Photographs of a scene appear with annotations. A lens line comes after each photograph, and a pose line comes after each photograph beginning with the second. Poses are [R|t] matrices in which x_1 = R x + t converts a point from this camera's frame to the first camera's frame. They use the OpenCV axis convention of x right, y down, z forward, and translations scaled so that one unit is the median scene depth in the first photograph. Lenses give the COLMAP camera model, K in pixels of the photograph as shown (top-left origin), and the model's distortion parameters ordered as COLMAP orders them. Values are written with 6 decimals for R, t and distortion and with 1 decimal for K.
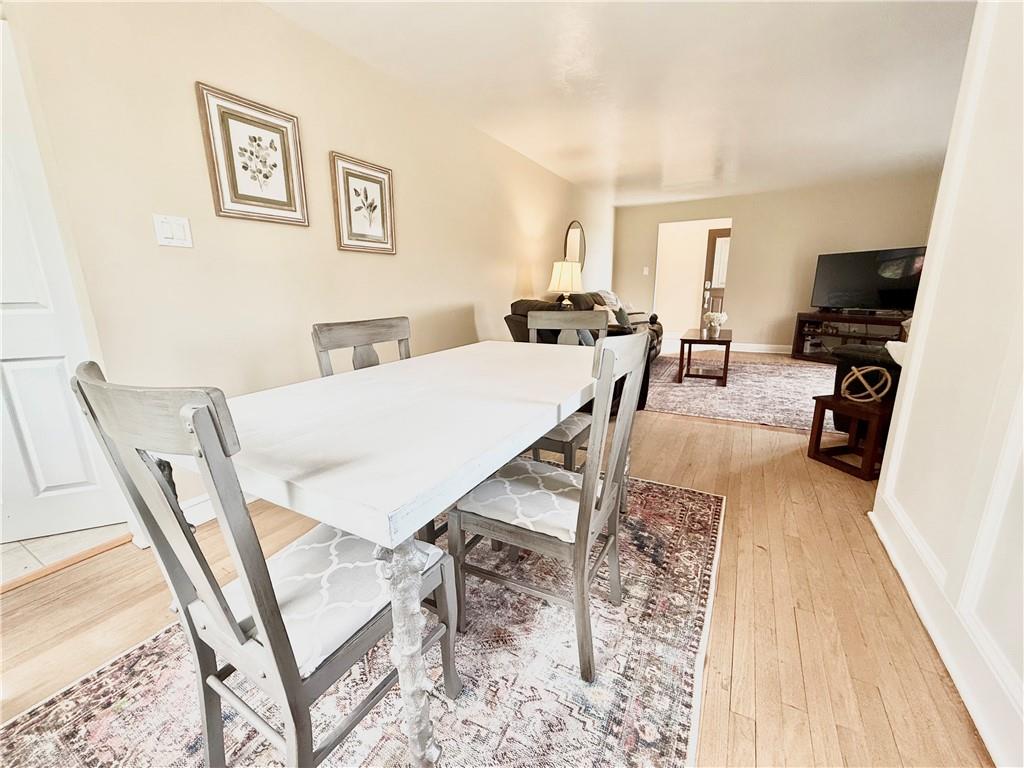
lens RADIAL K [[411.7, 0, 512.0], [0, 411.7, 383.1], [0, 0, 1]] dist [0.000775, 0.000090]
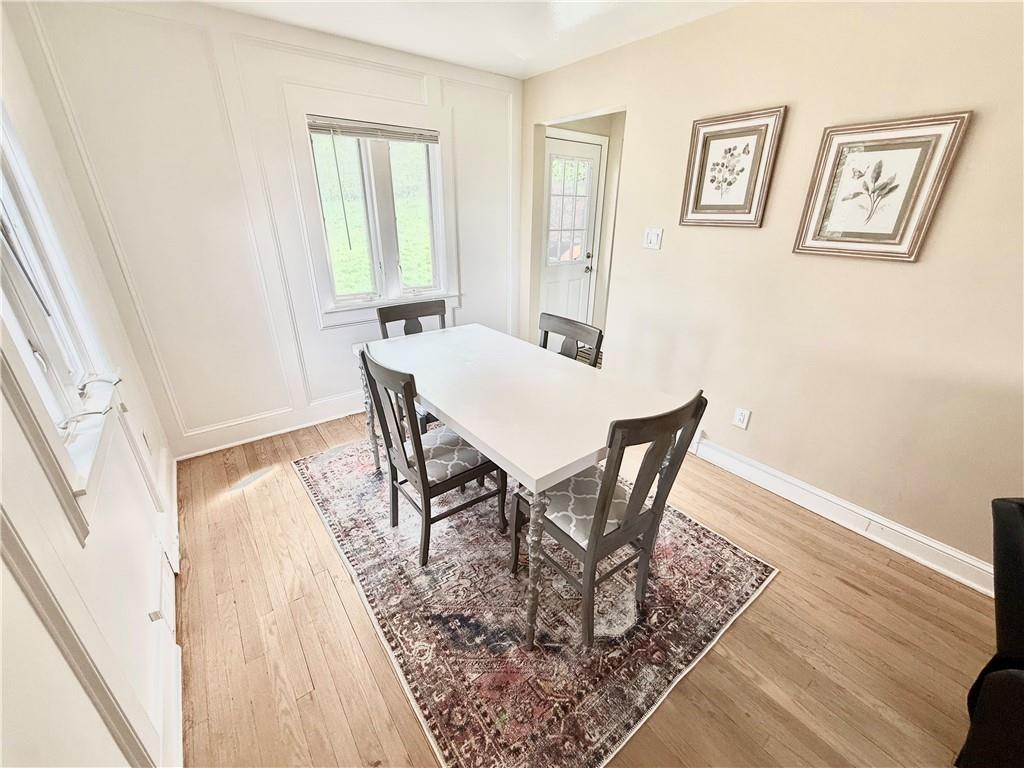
lens RADIAL K [[411.7, 0, 513.4], [0, 411.7, 380.8], [0, 0, 1]] dist [0.000775, 0.000090]
pose [[-0.389854, 0.368241, -0.844045, 0.752770], [-0.212233, 0.855964, 0.471468, -0.469665], [0.896087, 0.362938, -0.255548, 1.001037]]
